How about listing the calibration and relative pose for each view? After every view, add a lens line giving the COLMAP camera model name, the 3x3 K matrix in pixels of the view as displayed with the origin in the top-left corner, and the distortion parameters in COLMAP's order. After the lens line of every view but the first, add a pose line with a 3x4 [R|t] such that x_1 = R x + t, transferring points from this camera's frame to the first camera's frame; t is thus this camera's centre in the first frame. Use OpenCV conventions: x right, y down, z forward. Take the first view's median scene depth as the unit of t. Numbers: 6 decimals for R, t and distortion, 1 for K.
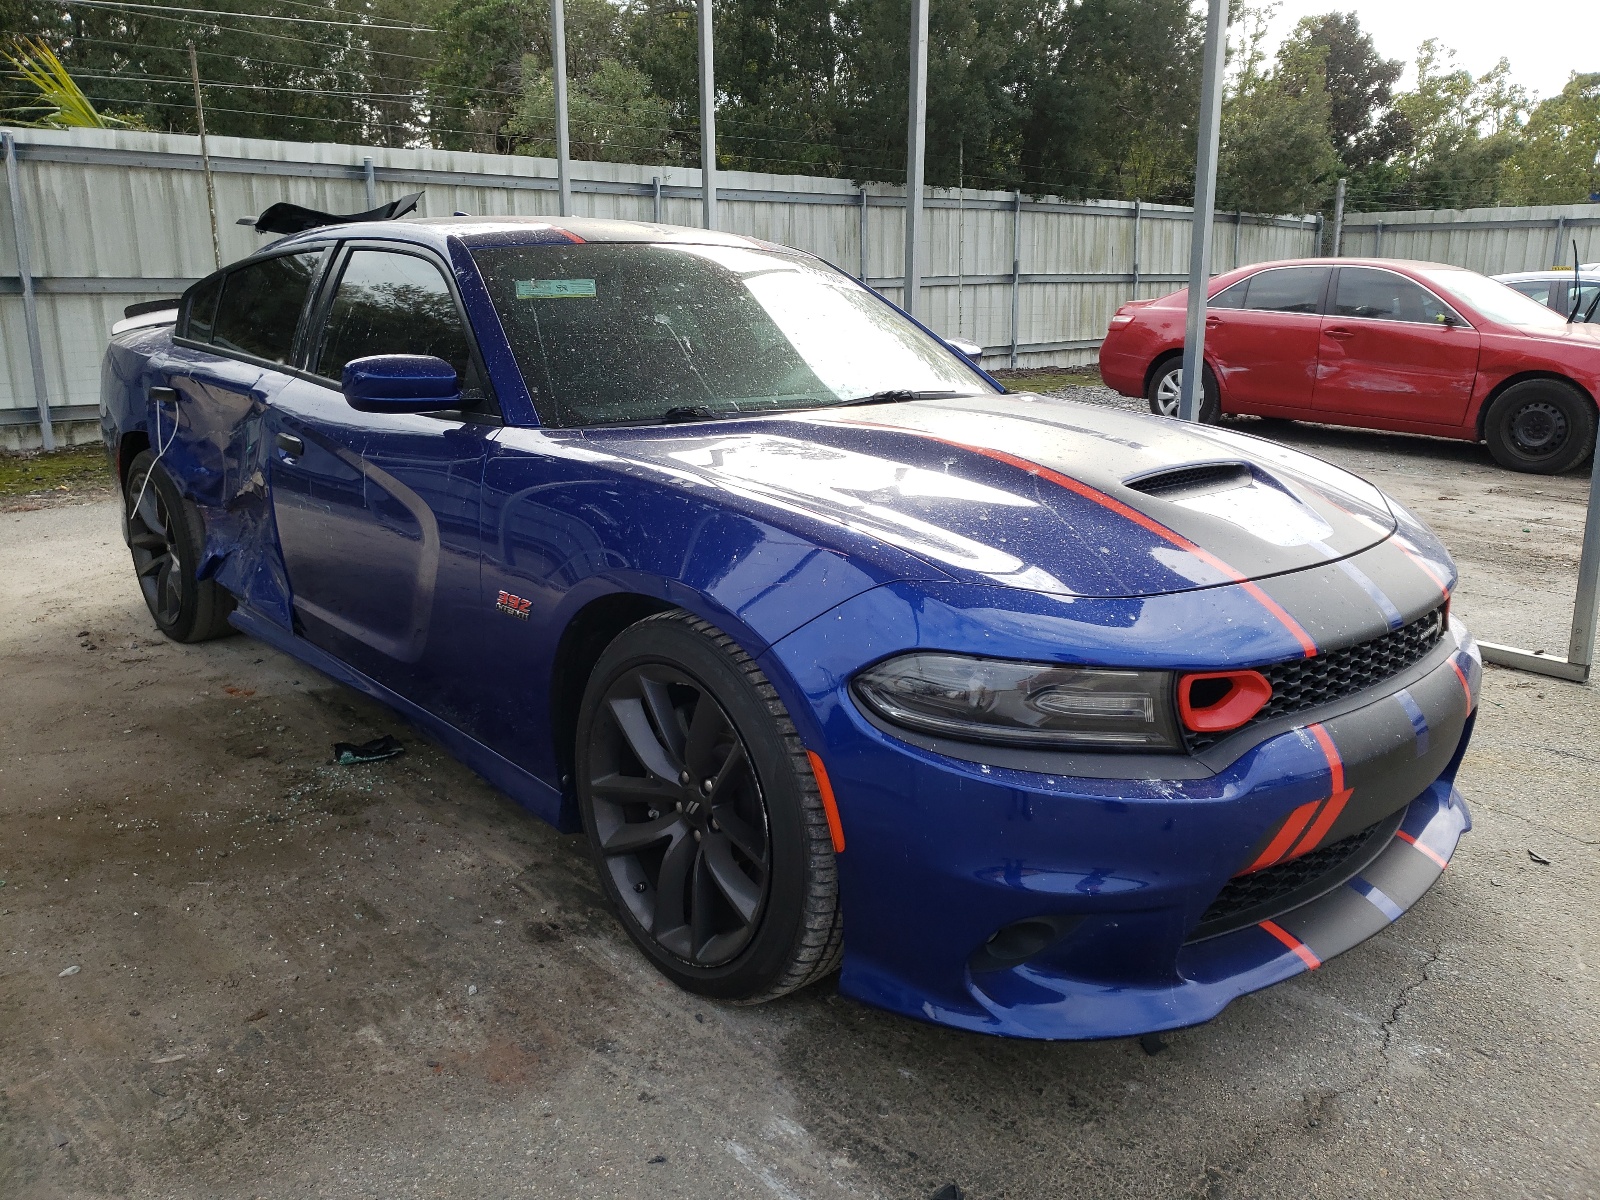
lens RADIAL K [[1227.1, 0, 806.6], [0, 1227.1, 597.6], [0, 0, 1]] dist [0.025976, -0.005947]
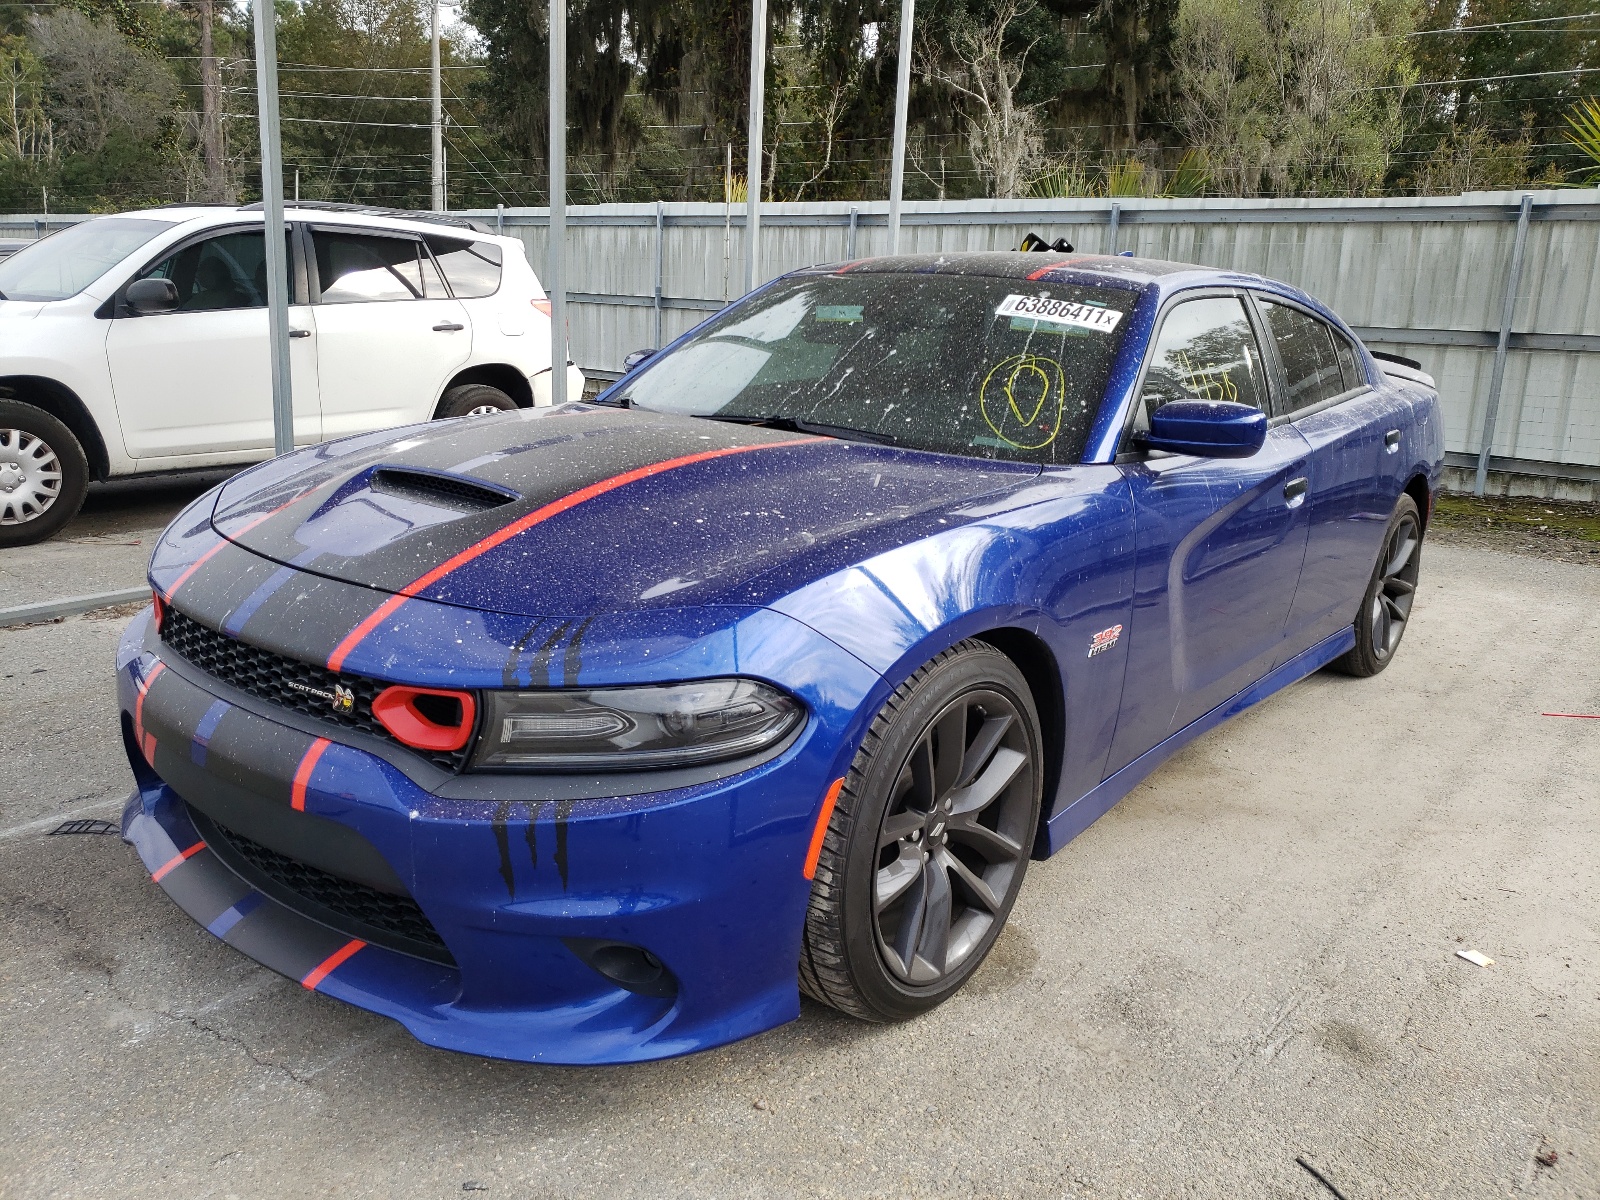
lens RADIAL K [[1227.1, 0, 808.1], [0, 1227.1, 597.8], [0, 0, 1]] dist [0.025976, -0.005947]
pose [[0.149148, 0.243001, -0.958491, 0.348241], [-0.295556, 0.935975, 0.191302, -0.076222], [0.943611, 0.254756, 0.211419, 0.288837]]
